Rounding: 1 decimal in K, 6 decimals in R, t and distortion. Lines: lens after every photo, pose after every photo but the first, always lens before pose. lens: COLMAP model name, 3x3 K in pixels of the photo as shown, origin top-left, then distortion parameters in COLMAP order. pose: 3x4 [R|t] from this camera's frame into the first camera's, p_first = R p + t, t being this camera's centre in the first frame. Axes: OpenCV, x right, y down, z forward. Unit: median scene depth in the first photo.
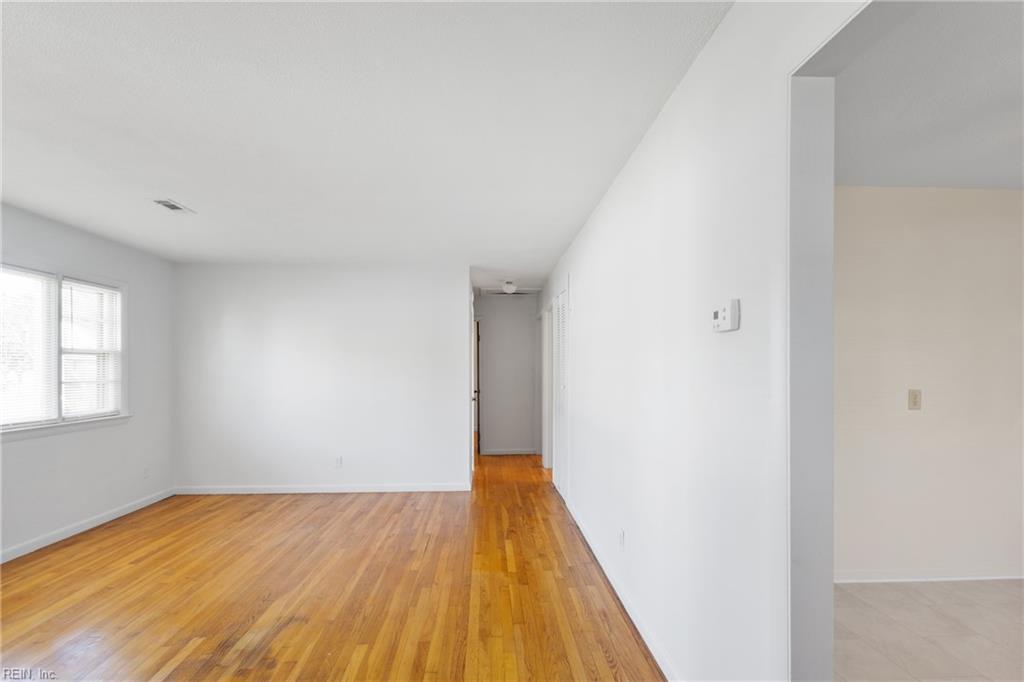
lens RADIAL K [[485.4, 0, 514.1], [0, 485.4, 371.5], [0, 0, 1]] dist [-0.000643, -0.000431]
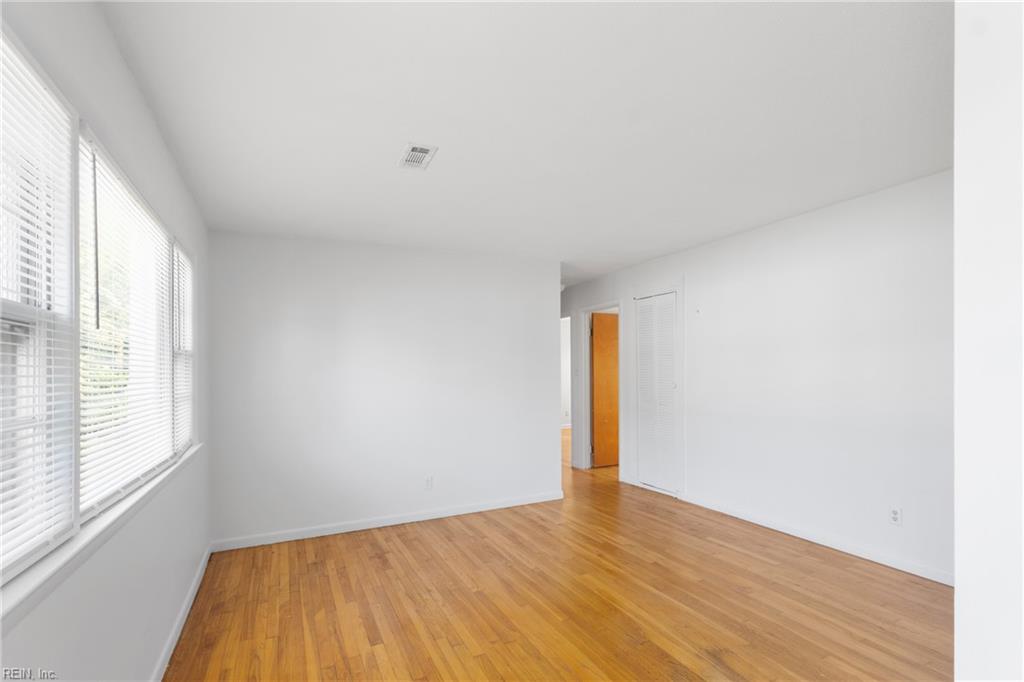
lens RADIAL K [[485.4, 0, 514.1], [0, 485.4, 371.5], [0, 0, 1]] dist [-0.000643, -0.000431]
pose [[0.925594, -0.021562, 0.377903, -0.742993], [0.024845, 0.999684, -0.003814, -0.002170], [-0.377702, 0.012919, 0.925837, 0.213634]]
